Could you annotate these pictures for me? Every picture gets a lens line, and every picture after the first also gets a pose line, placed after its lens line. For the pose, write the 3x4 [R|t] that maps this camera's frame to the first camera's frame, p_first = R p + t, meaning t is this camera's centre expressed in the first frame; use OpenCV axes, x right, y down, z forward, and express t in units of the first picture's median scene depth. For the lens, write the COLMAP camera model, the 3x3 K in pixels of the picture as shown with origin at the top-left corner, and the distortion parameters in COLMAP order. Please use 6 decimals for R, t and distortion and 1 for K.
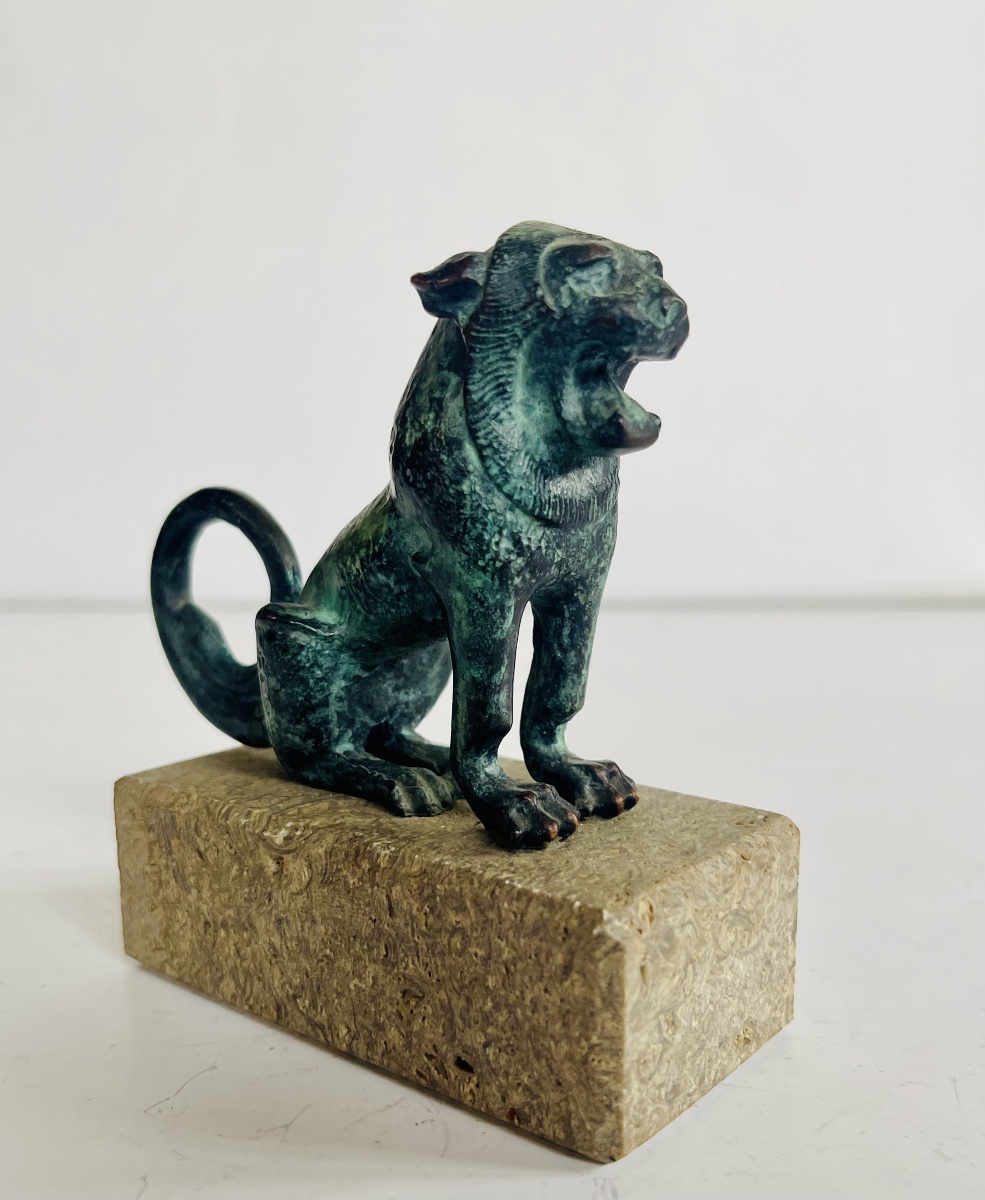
lens RADIAL K [[1191.5, 0, 470.2], [0, 1191.5, 678.2], [0, 0, 1]] dist [0.028042, 0.000000]
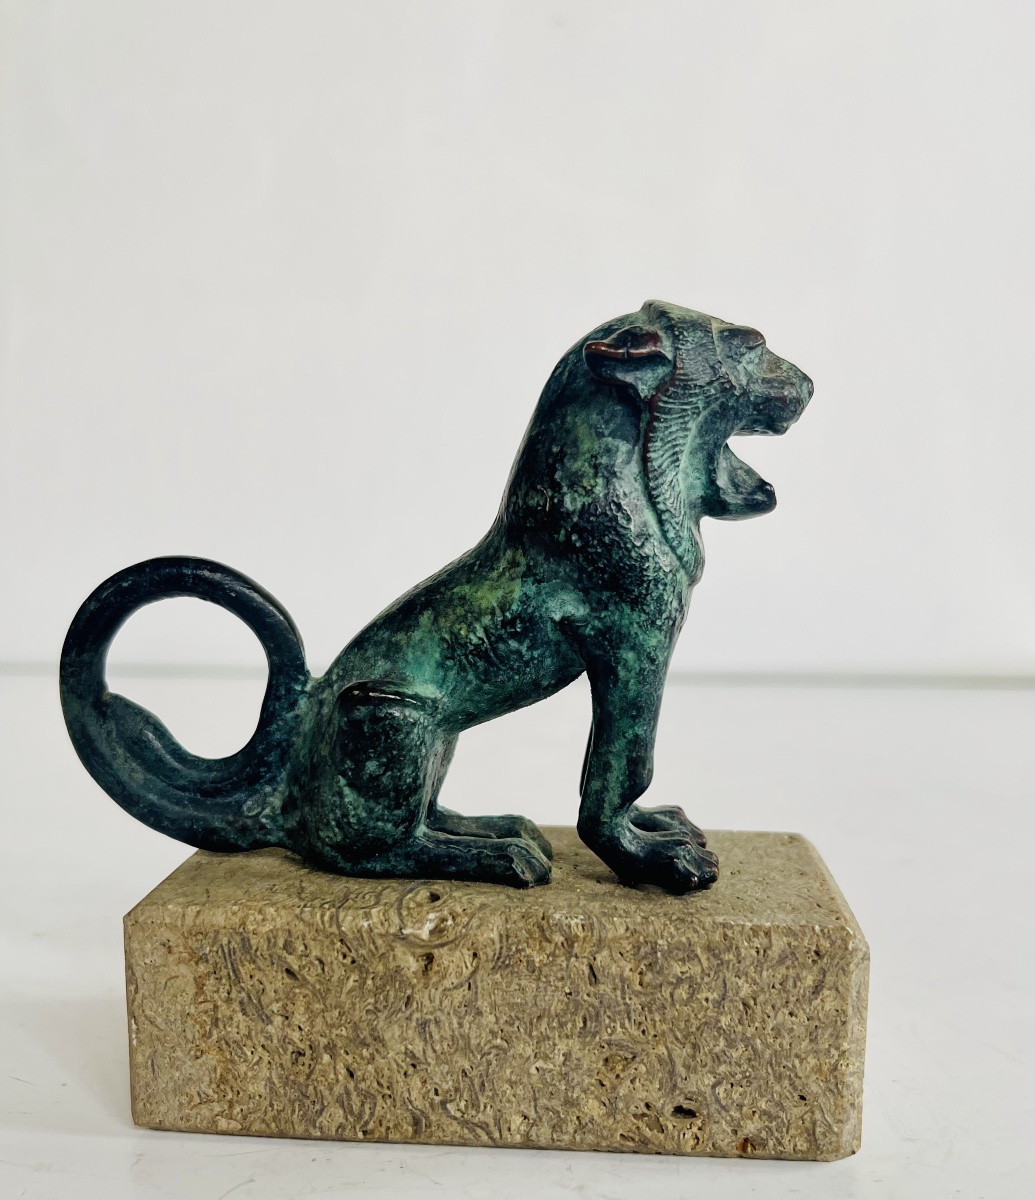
lens RADIAL K [[1251.3, 0, 462.5], [0, 1251.3, 696.4], [0, 0, 1]] dist [0.022769, 0.000000]
pose [[0.834572, -0.081013, 0.544910, -0.713206], [0.102255, 0.994720, -0.008723, -0.039840], [-0.541326, 0.063000, 0.838449, 0.179229]]
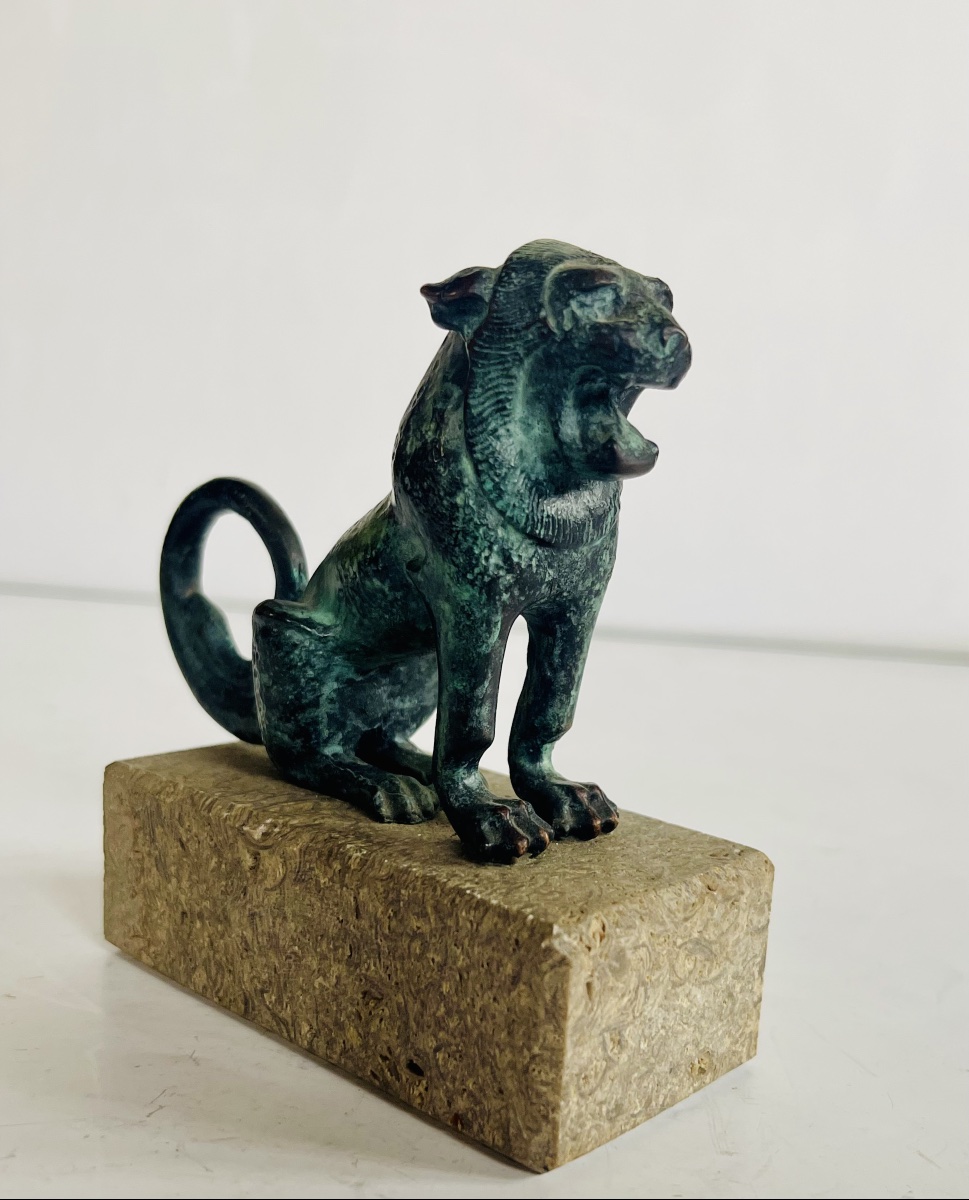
lens RADIAL K [[1287.6, 0, 518.6], [0, 1287.6, 719.5], [0, 0, 1]] dist [0.040130, 0.000000]
pose [[0.996716, 0.079551, -0.015104, 0.074722], [-0.079260, 0.996673, 0.018977, 0.000243], [0.016563, -0.017717, 0.999706, -0.090691]]
